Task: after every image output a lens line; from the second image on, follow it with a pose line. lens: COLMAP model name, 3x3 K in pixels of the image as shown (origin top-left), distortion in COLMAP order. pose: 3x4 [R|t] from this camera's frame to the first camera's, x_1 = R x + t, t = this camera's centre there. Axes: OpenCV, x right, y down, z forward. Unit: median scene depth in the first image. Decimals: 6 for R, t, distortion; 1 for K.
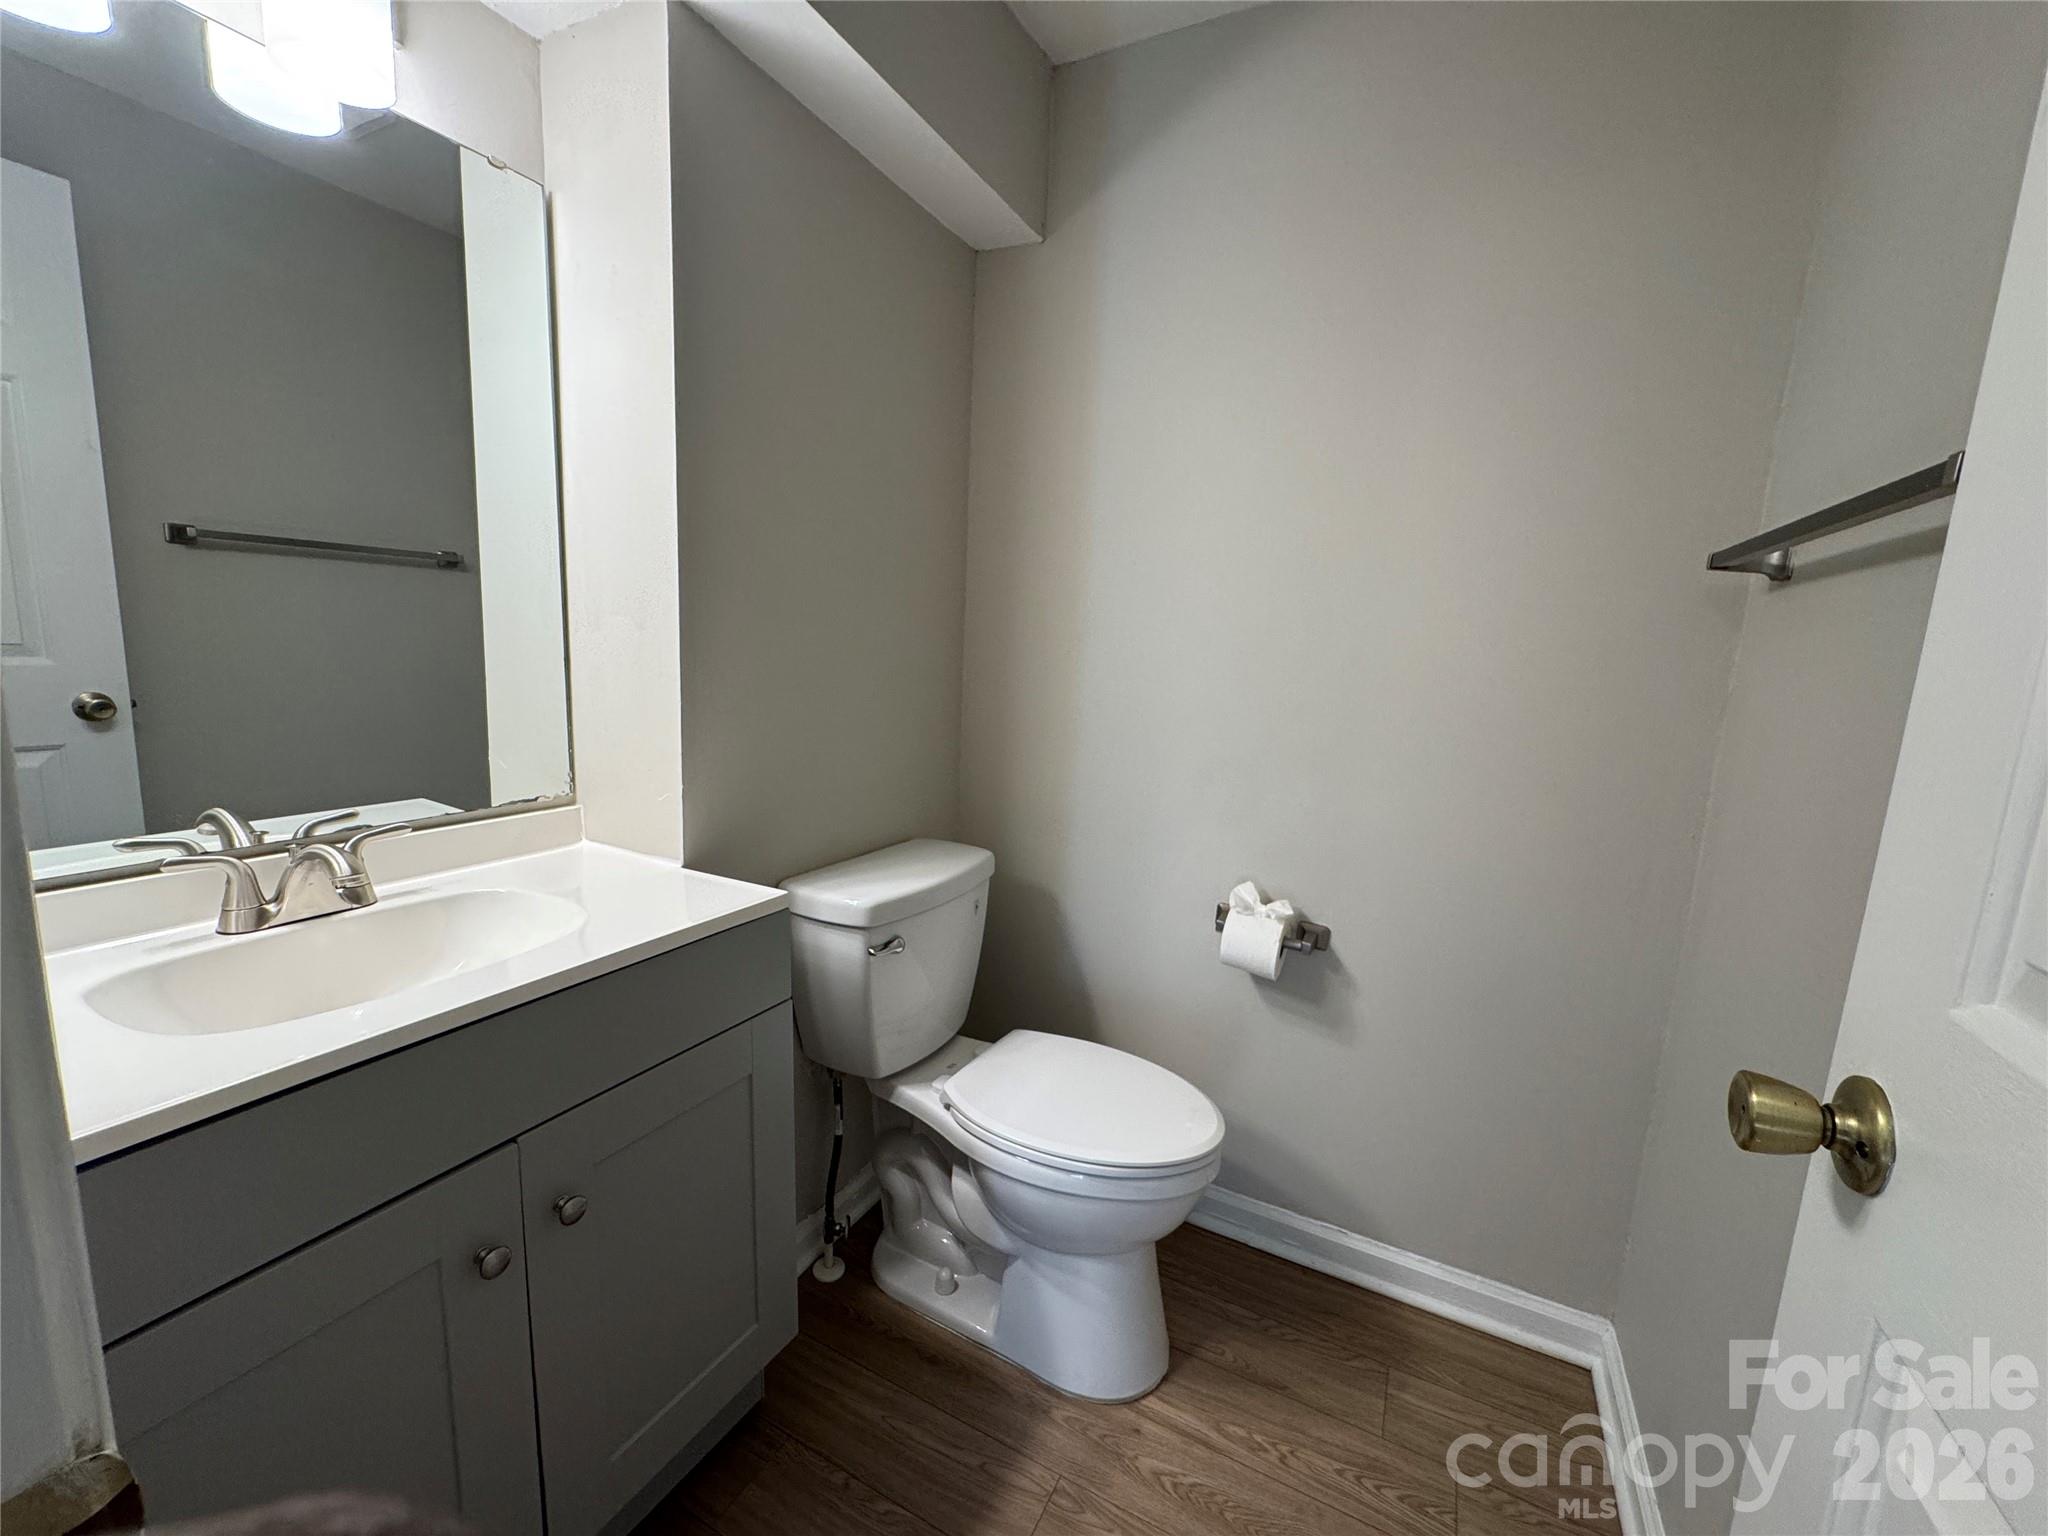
lens RADIAL K [[820.6, 0, 1023.2], [0, 820.6, 767.3], [0, 0, 1]] dist [-0.000584, -0.000533]
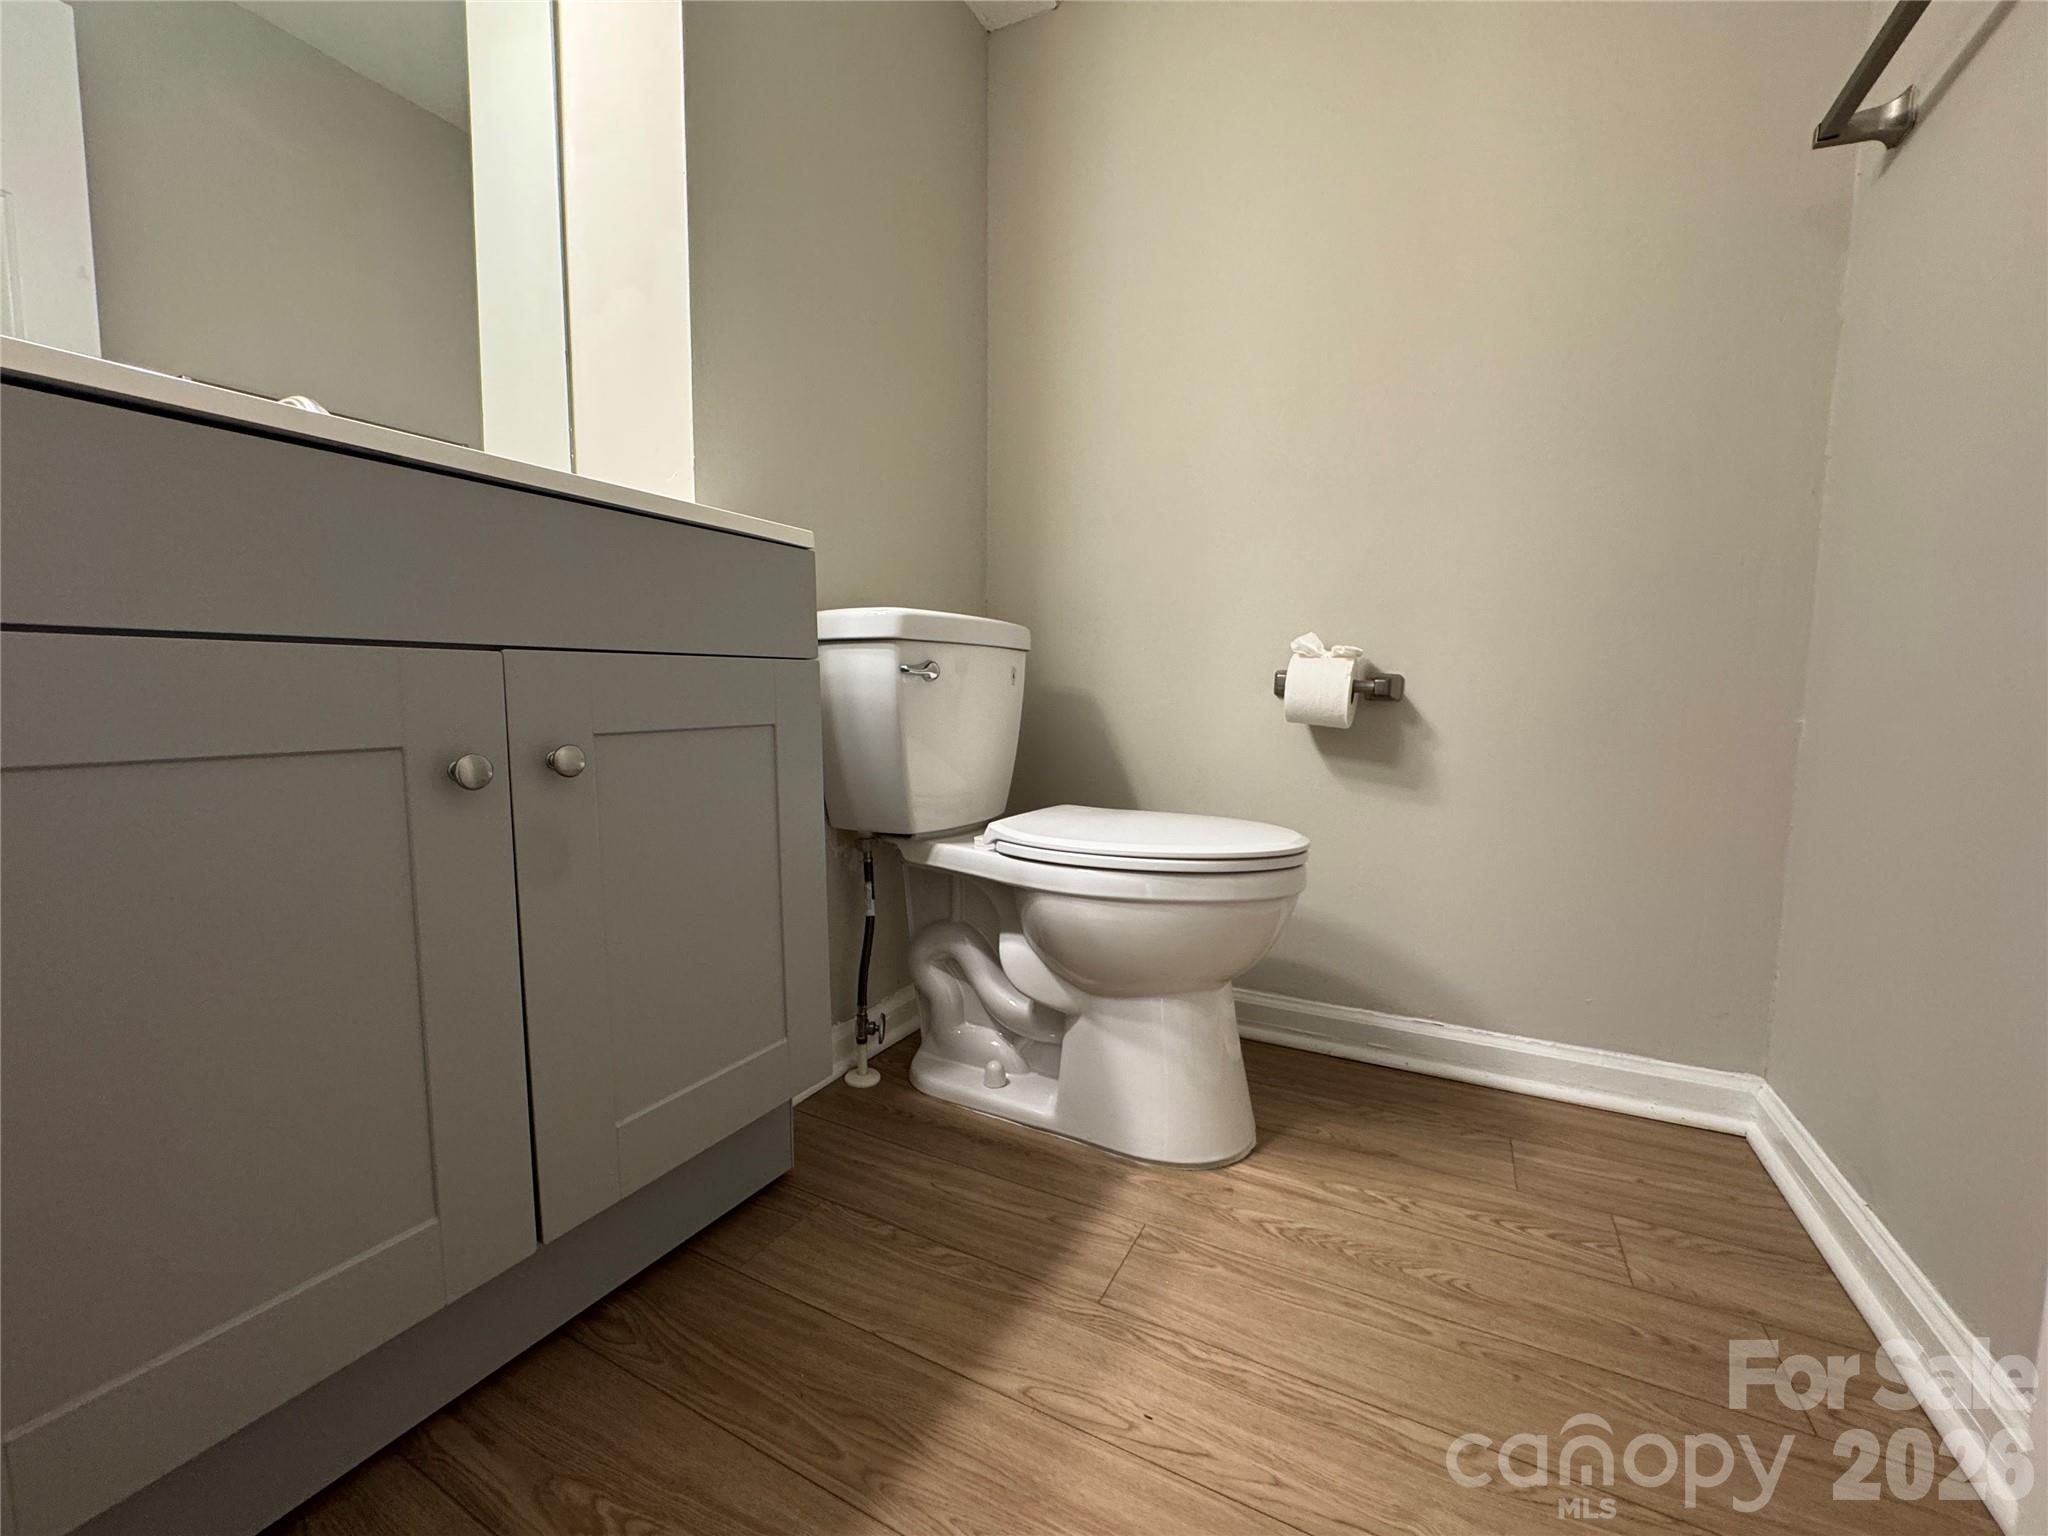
lens RADIAL K [[820.6, 0, 1025.1], [0, 820.6, 765.9], [0, 0, 1]] dist [-0.000584, -0.000533]
pose [[0.999288, -0.036739, -0.008590, -0.046657], [0.036084, 0.997107, -0.066906, 0.386758], [0.011023, 0.066548, 0.997722, 0.105370]]
